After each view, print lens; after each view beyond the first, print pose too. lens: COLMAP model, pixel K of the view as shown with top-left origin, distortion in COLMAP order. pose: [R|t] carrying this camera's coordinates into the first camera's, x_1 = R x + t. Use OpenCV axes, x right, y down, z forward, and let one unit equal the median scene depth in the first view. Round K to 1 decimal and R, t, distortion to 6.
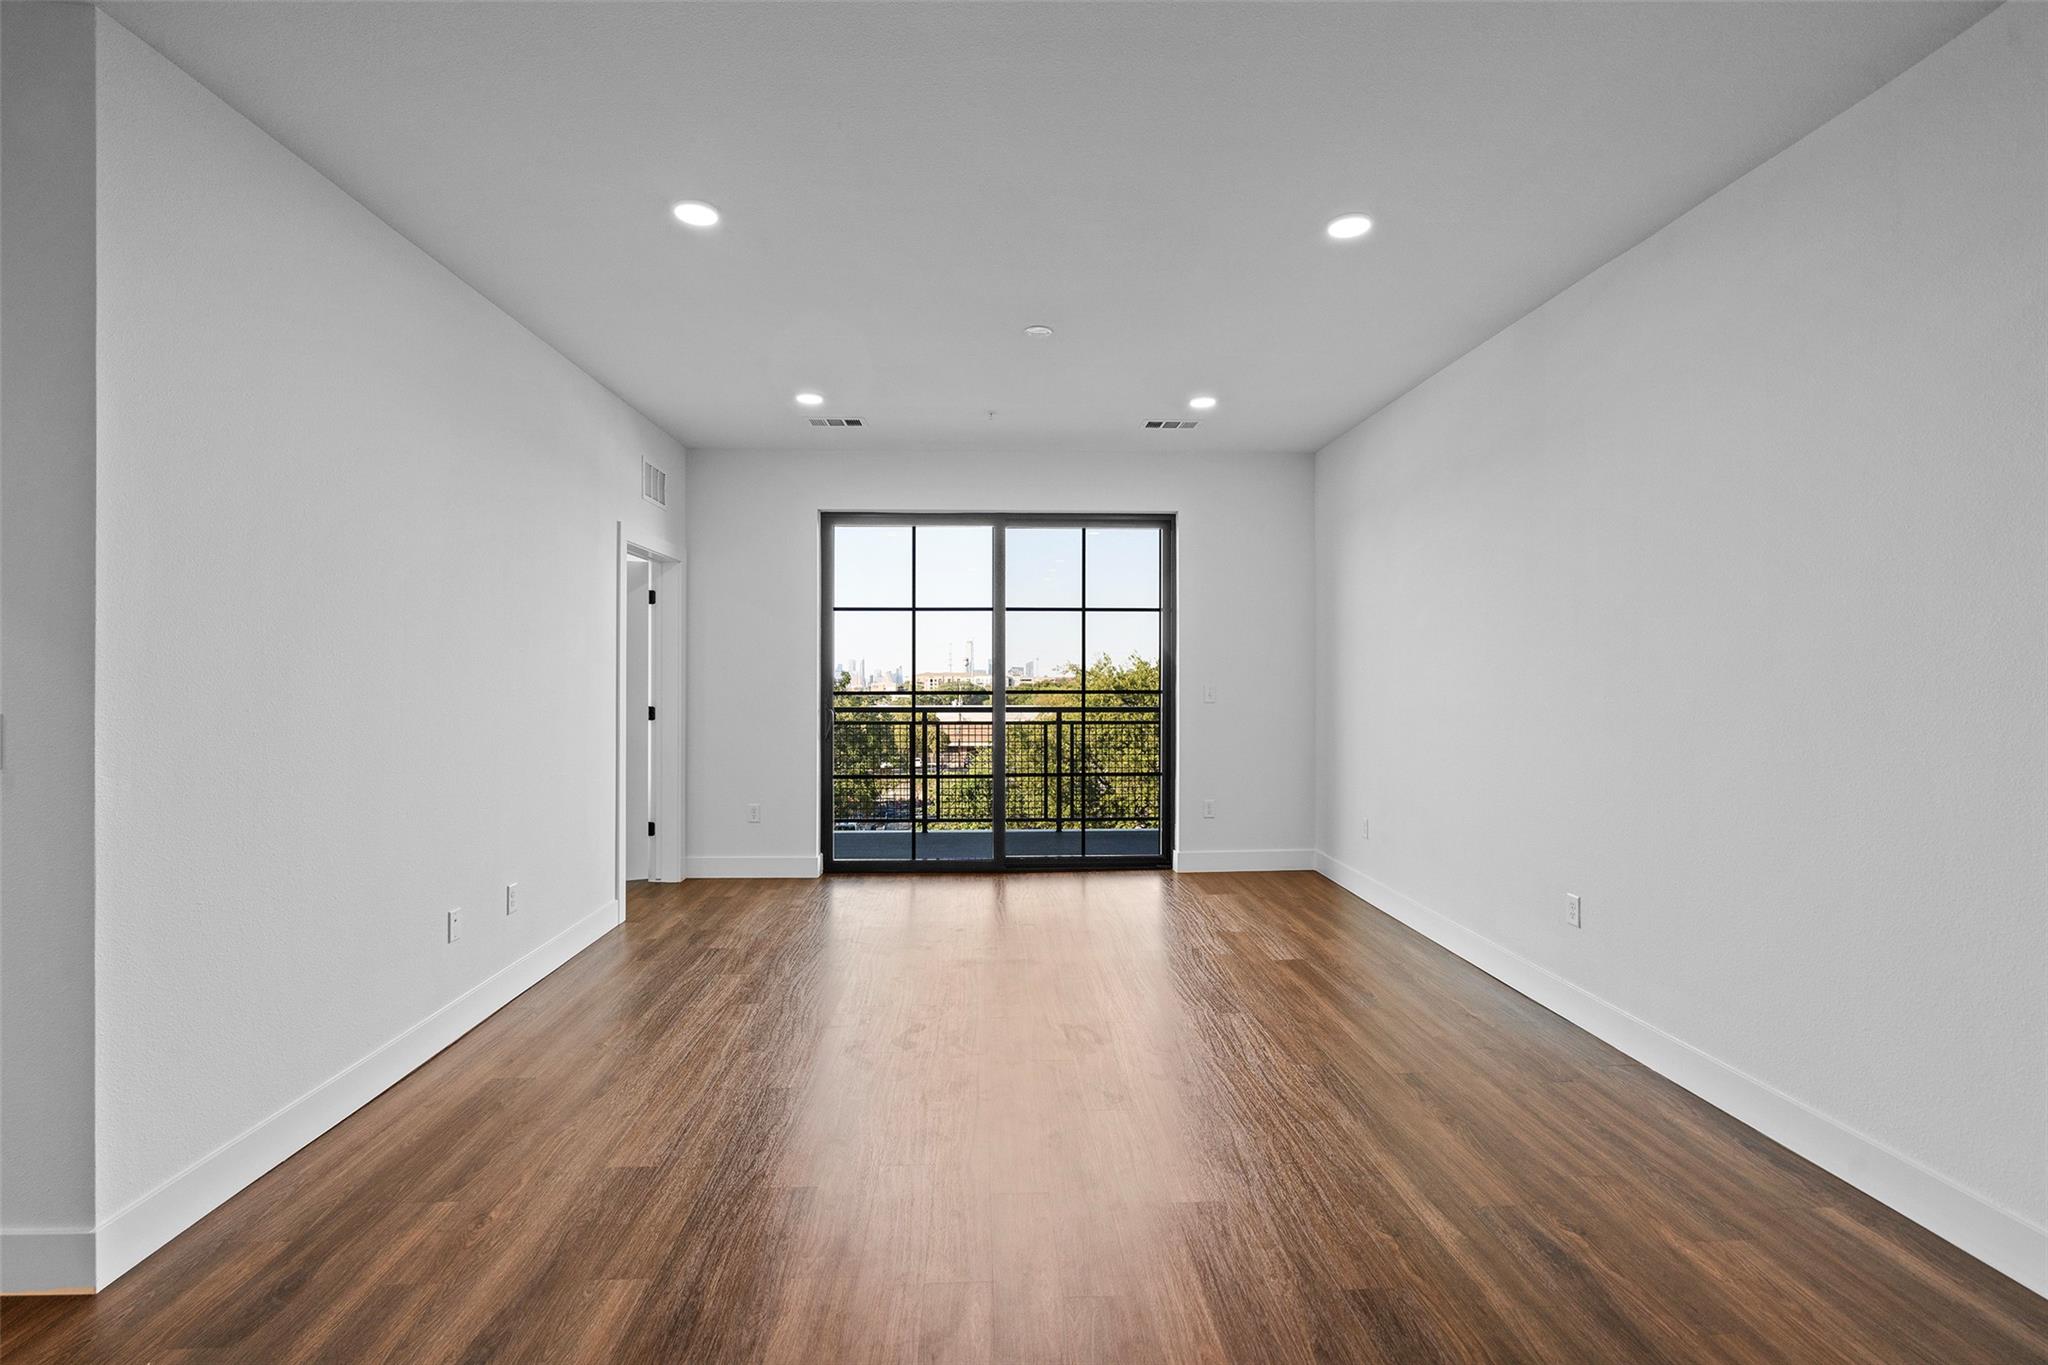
lens RADIAL K [[928.2, 0, 1021.8], [0, 928.2, 680.2], [0, 0, 1]] dist [-0.000273, -0.000210]
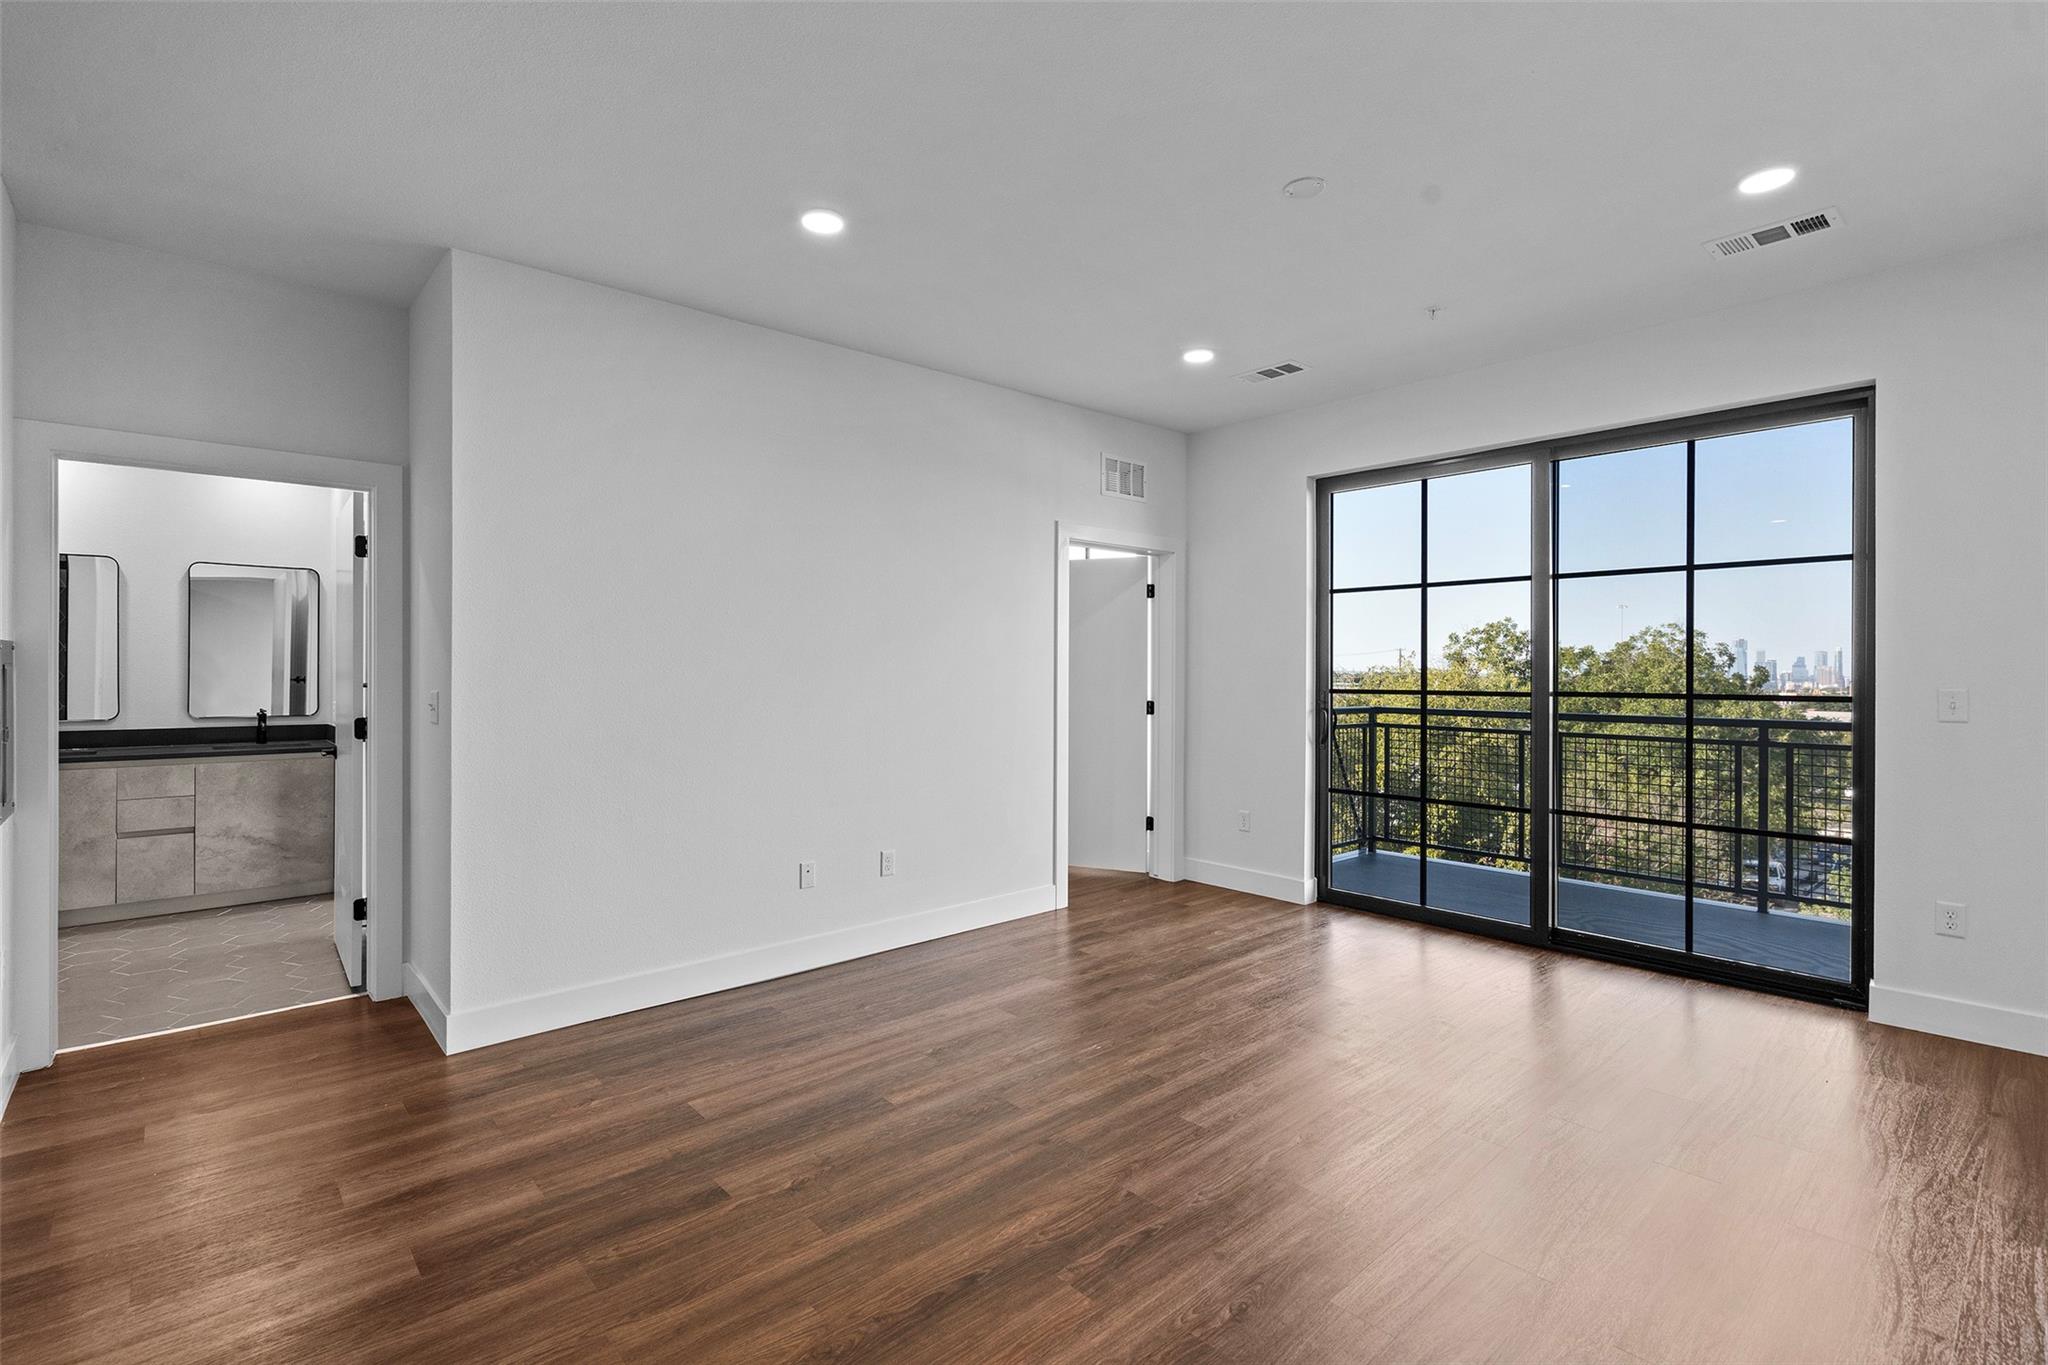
lens RADIAL K [[942.2, 0, 1017.7], [0, 942.2, 669.4], [0, 0, 1]] dist [-0.001305, 0.000028]
pose [[0.632727, -0.000279, -0.774375, 0.282774], [-0.005665, 0.999972, -0.004989, 0.000448], [0.774354, 0.007543, 0.632707, 0.237042]]
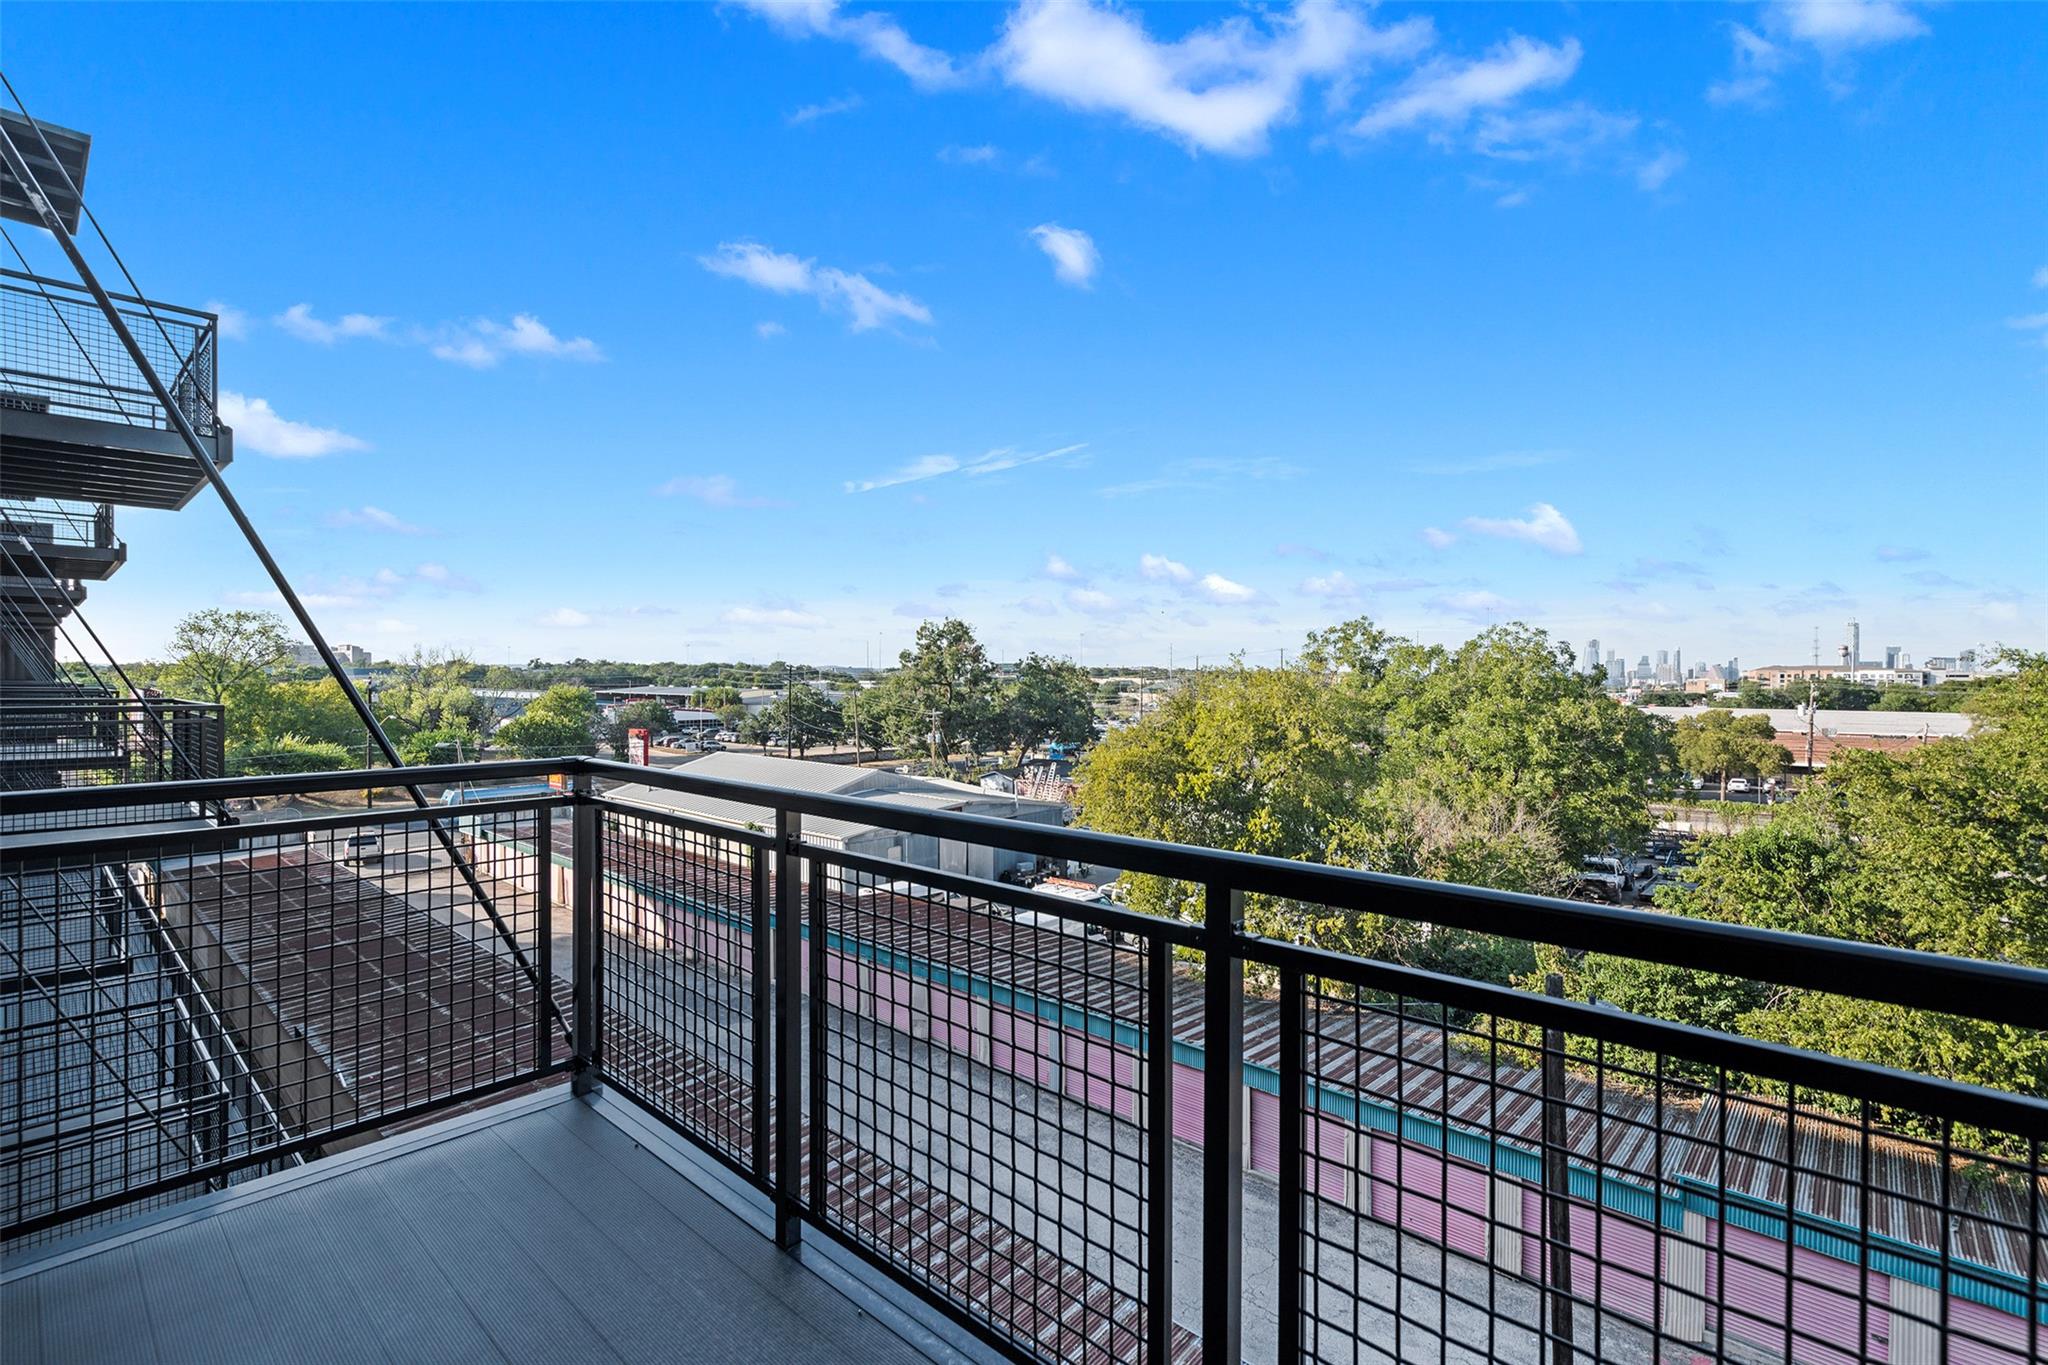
lens RADIAL K [[928.2, 0, 1021.8], [0, 928.2, 680.2], [0, 0, 1]] dist [-0.000273, -0.000210]
pose [[0.707831, 0.004809, -0.706365, 0.178933], [-0.001116, 0.999983, 0.005690, -0.007319], [0.706381, -0.003239, 0.707825, 1.095165]]
